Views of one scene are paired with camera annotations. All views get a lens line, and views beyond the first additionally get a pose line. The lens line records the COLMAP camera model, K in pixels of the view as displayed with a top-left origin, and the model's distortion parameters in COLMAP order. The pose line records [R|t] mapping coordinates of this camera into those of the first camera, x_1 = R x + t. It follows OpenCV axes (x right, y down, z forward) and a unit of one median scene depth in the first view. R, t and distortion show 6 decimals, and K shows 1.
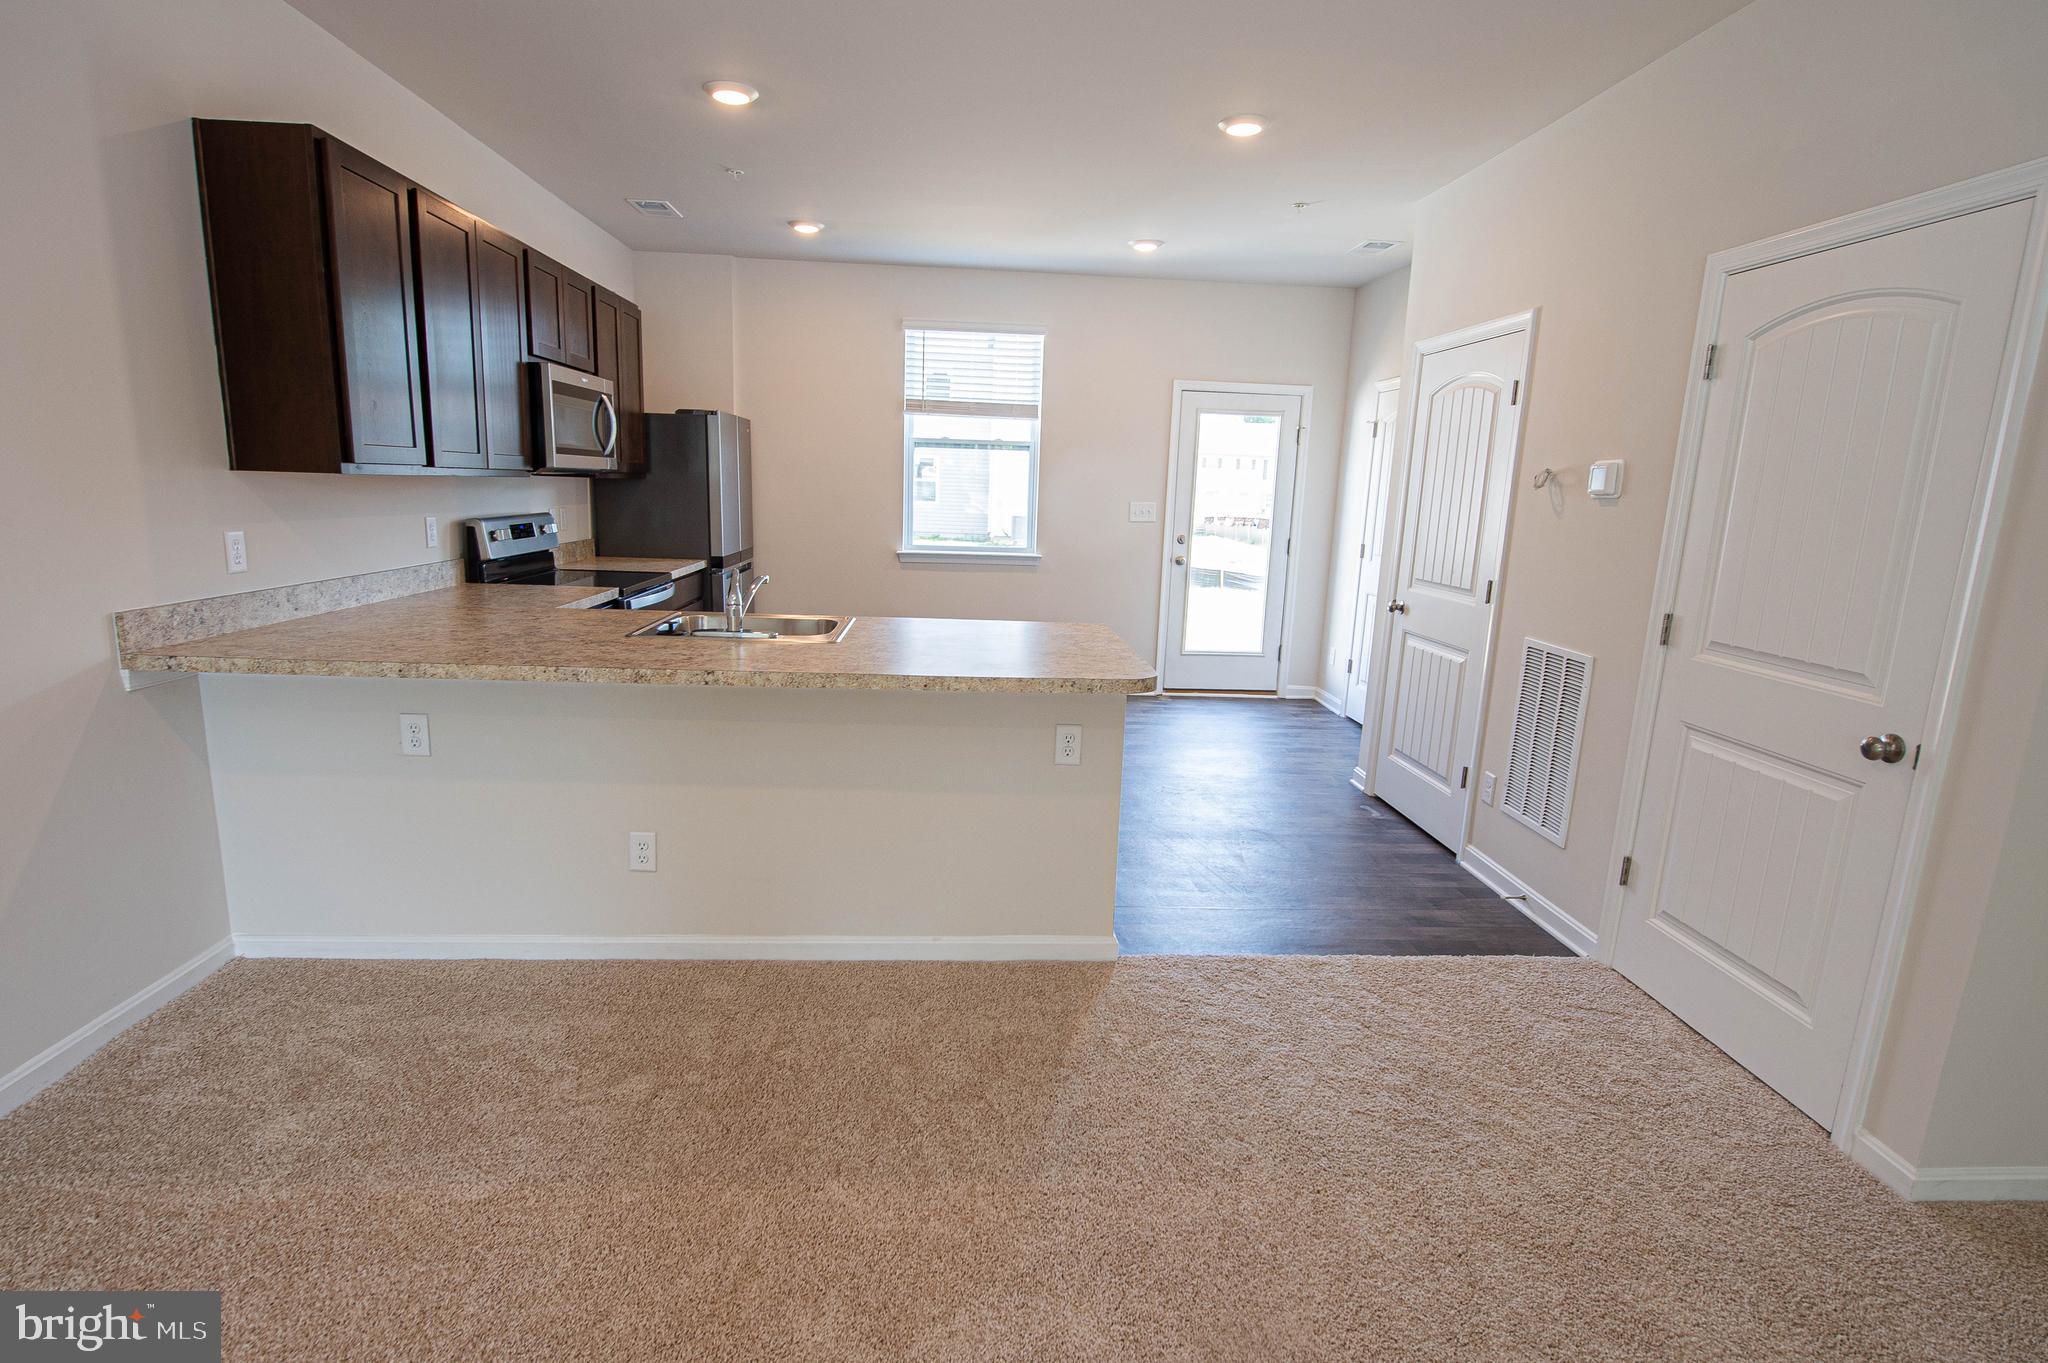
lens RADIAL K [[1002.6, 0, 1016.8], [0, 1002.6, 683.5], [0, 0, 1]] dist [-0.010079, -0.001456]
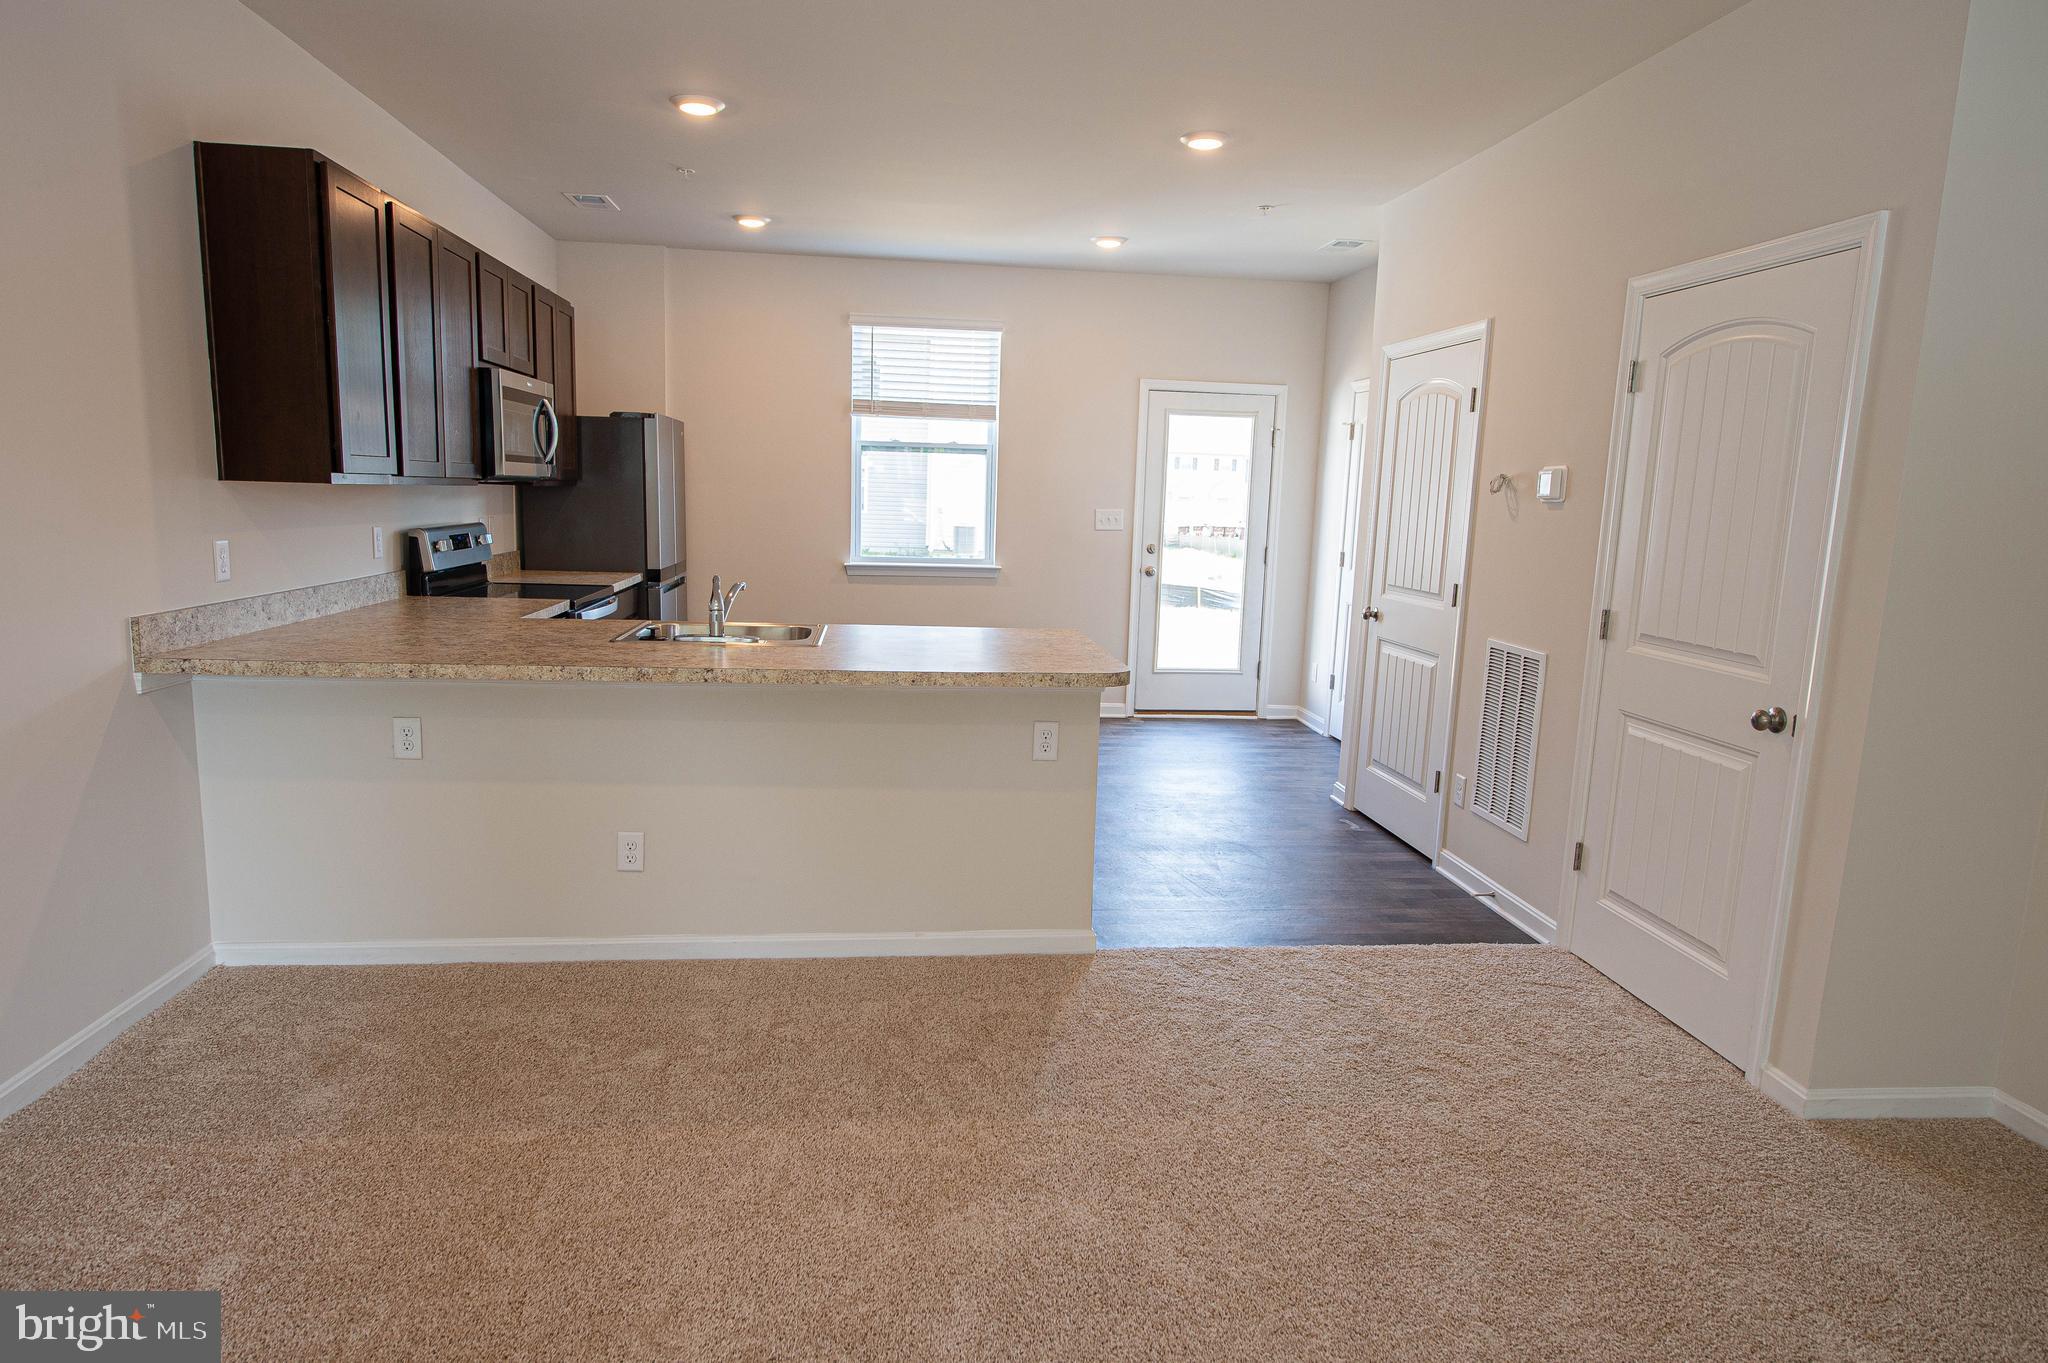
lens RADIAL K [[1204.3, 0, 1017.8], [0, 1204.3, 683.5], [0, 0, 1]] dist [-0.002814, 0.000551]
pose [[0.998679, -0.011847, 0.049989, -0.028867], [0.013643, 0.999268, -0.035742, 0.033583], [-0.049529, 0.036377, 0.998110, -0.181031]]
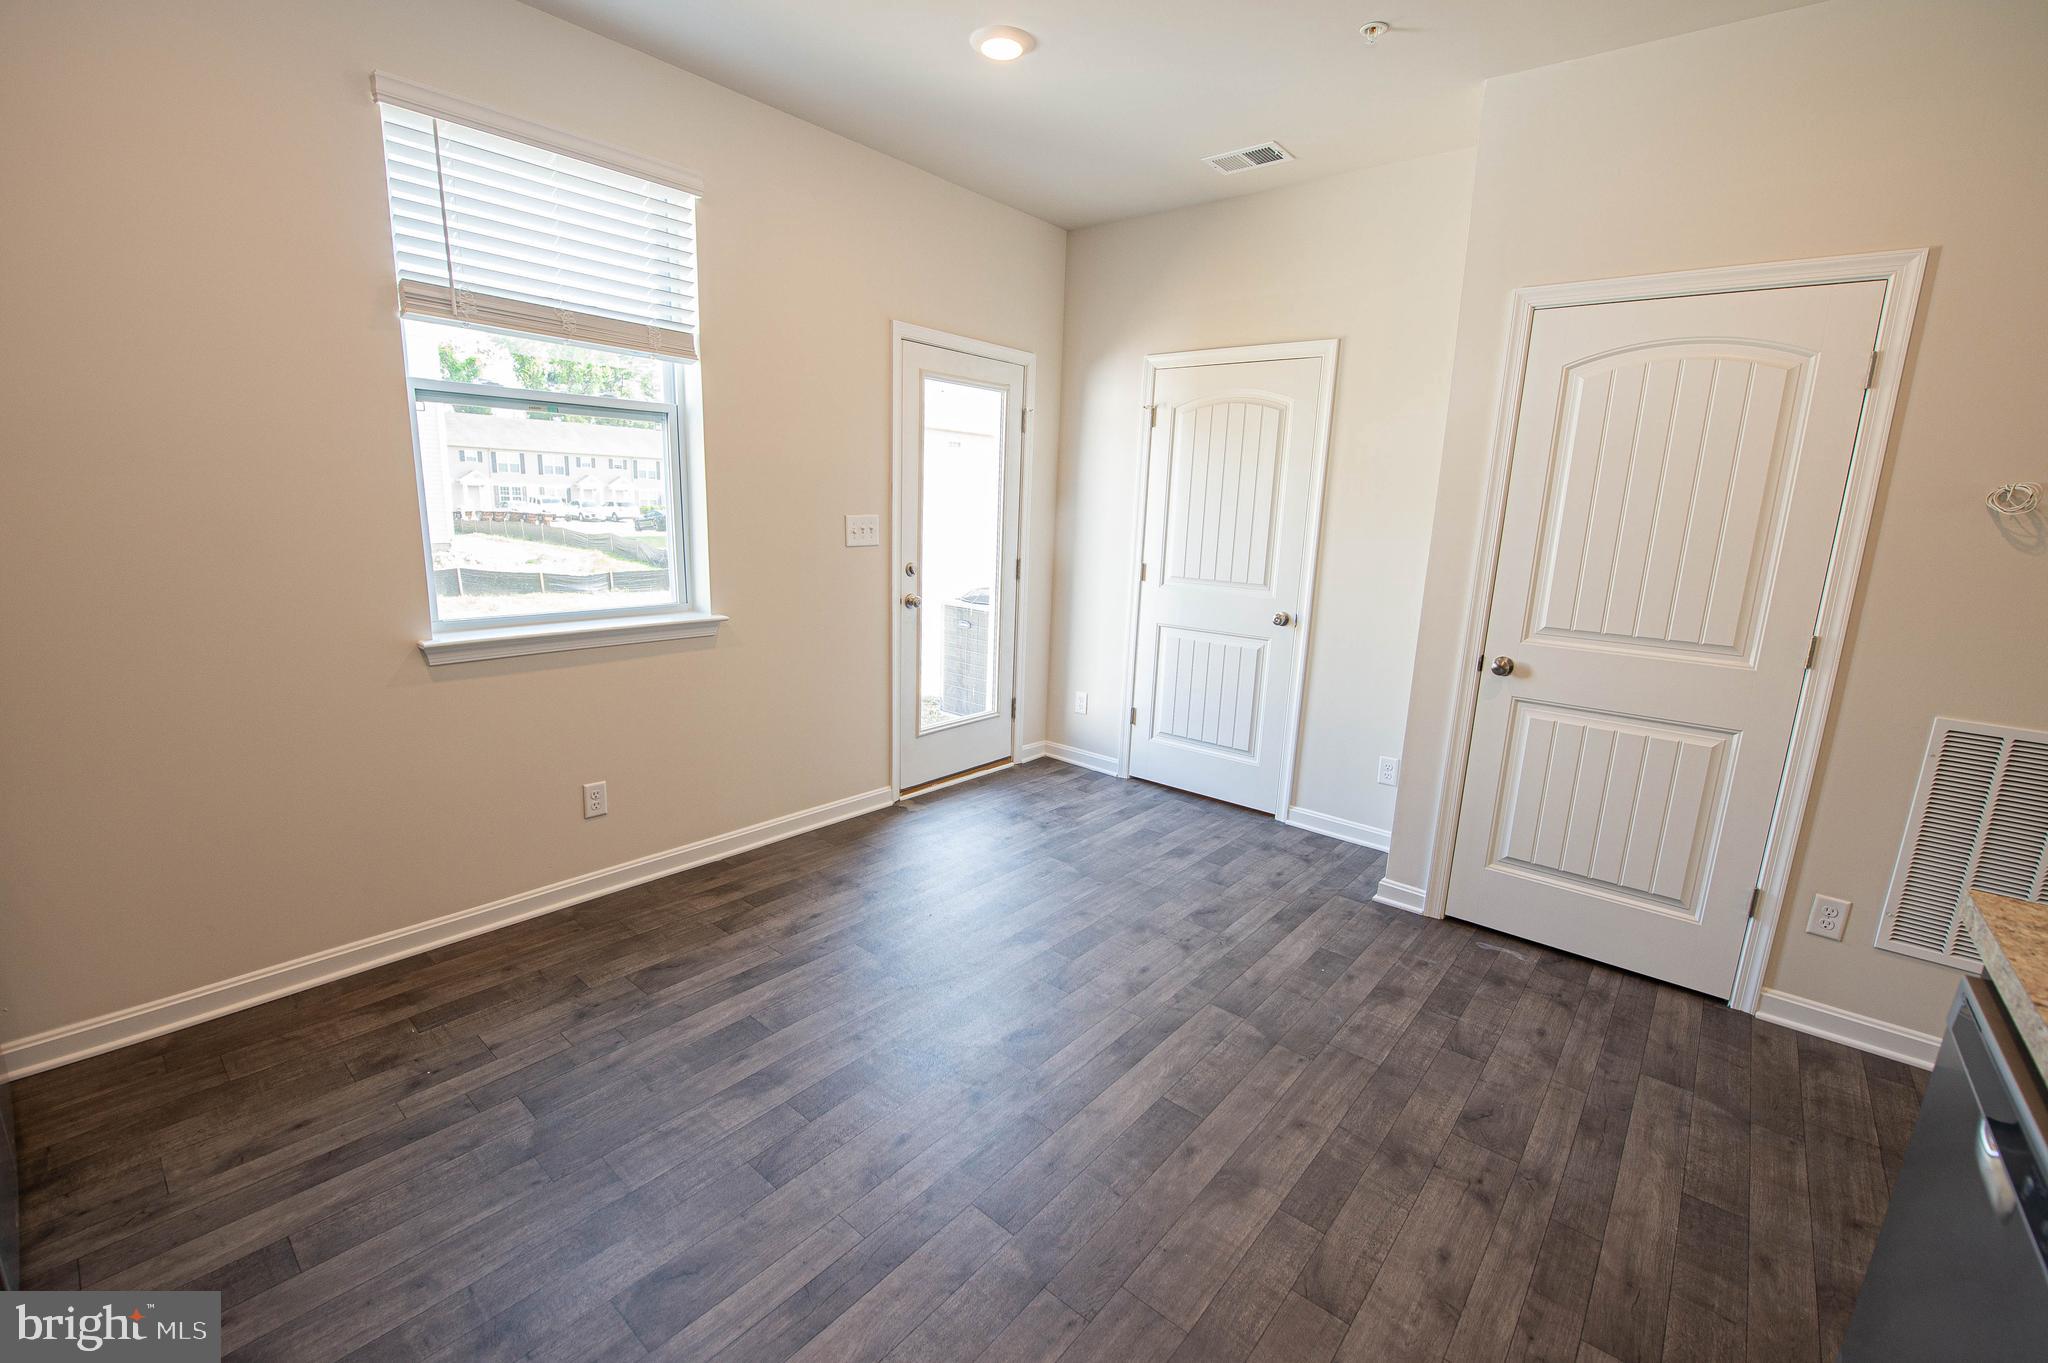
lens RADIAL K [[859.7, 0, 1017.2], [0, 859.7, 683.8], [0, 0, 1]] dist [-0.013395, -0.003523]
pose [[0.695504, -0.159891, 0.700506, -0.340249], [0.131050, 0.986802, 0.095125, -0.196181], [-0.706470, 0.025641, 0.707278, 0.947143]]
